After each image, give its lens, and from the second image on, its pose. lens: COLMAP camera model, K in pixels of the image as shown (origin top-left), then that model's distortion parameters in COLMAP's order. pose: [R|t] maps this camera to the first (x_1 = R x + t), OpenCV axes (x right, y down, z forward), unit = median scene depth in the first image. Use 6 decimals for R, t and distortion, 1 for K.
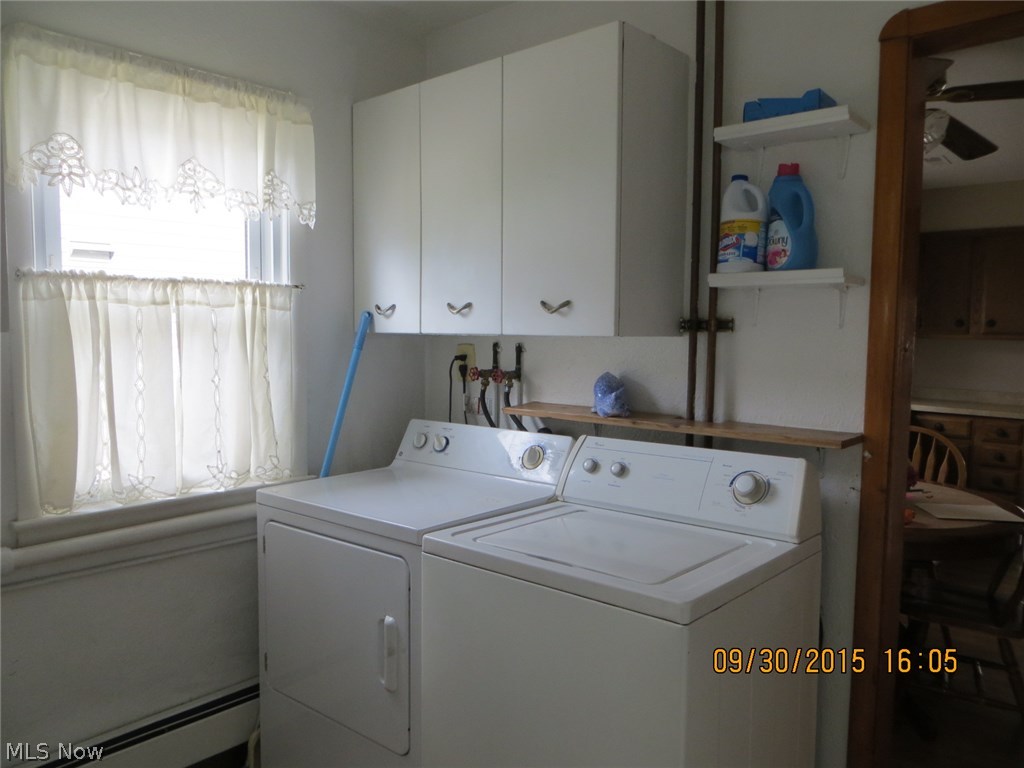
lens RADIAL K [[765.8, 0, 513.4], [0, 765.8, 380.9], [0, 0, 1]] dist [-0.011535, -0.009074]
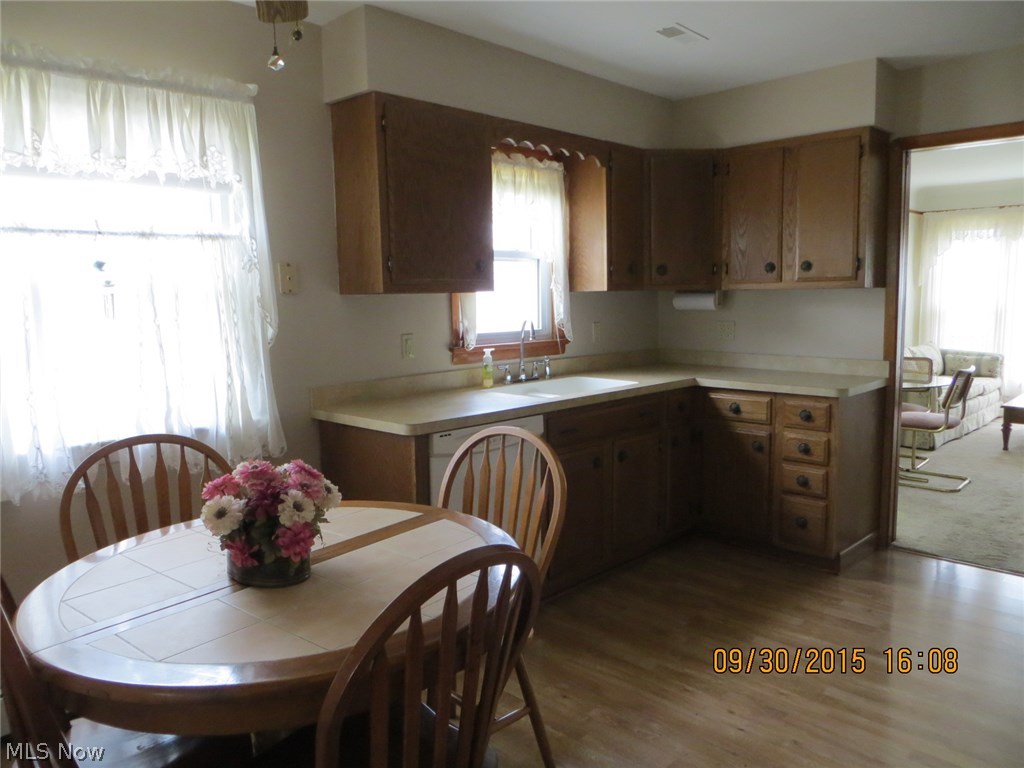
lens RADIAL K [[765.8, 0, 512.4], [0, 765.8, 382.4], [0, 0, 1]] dist [-0.011535, -0.009074]
pose [[0.998683, -0.026535, -0.043911, 0.383200], [0.028487, 0.998606, 0.044435, -0.004323], [0.042671, -0.045628, 0.998047, 0.251111]]
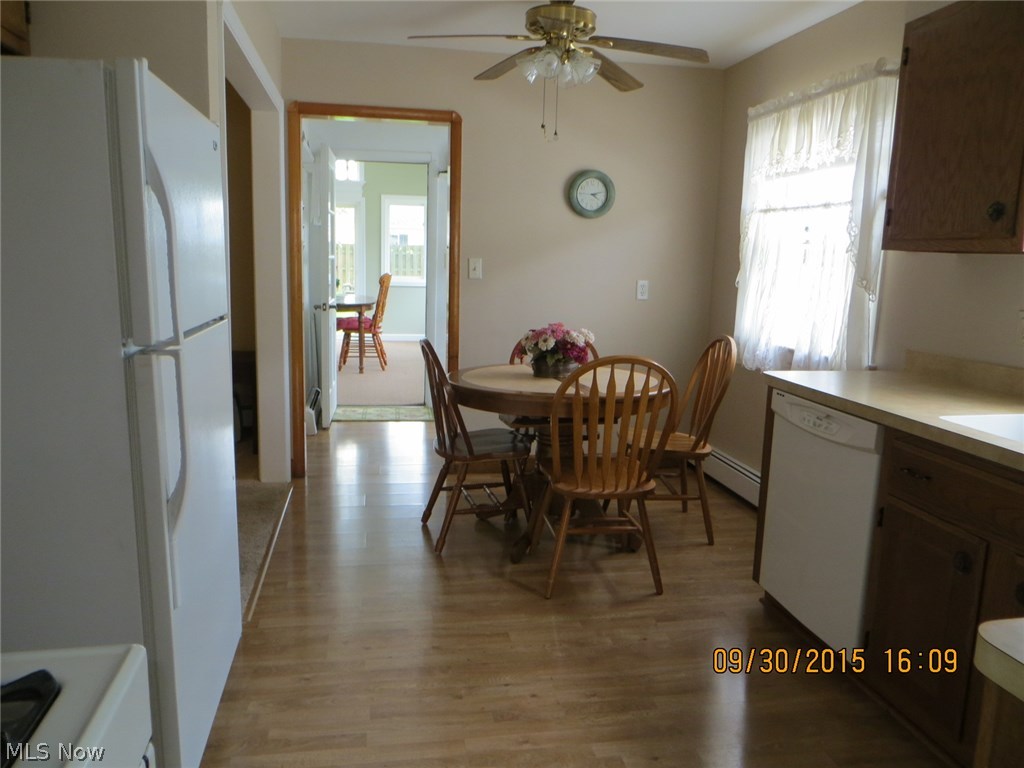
lens RADIAL K [[765.8, 0, 514.7], [0, 765.8, 393.1], [0, 0, 1]] dist [-0.011535, -0.009074]
pose [[-0.610641, 0.108919, -0.784382, 0.846988], [-0.093089, 0.973756, 0.207686, -0.038615], [0.786418, 0.199839, -0.584476, 0.964243]]
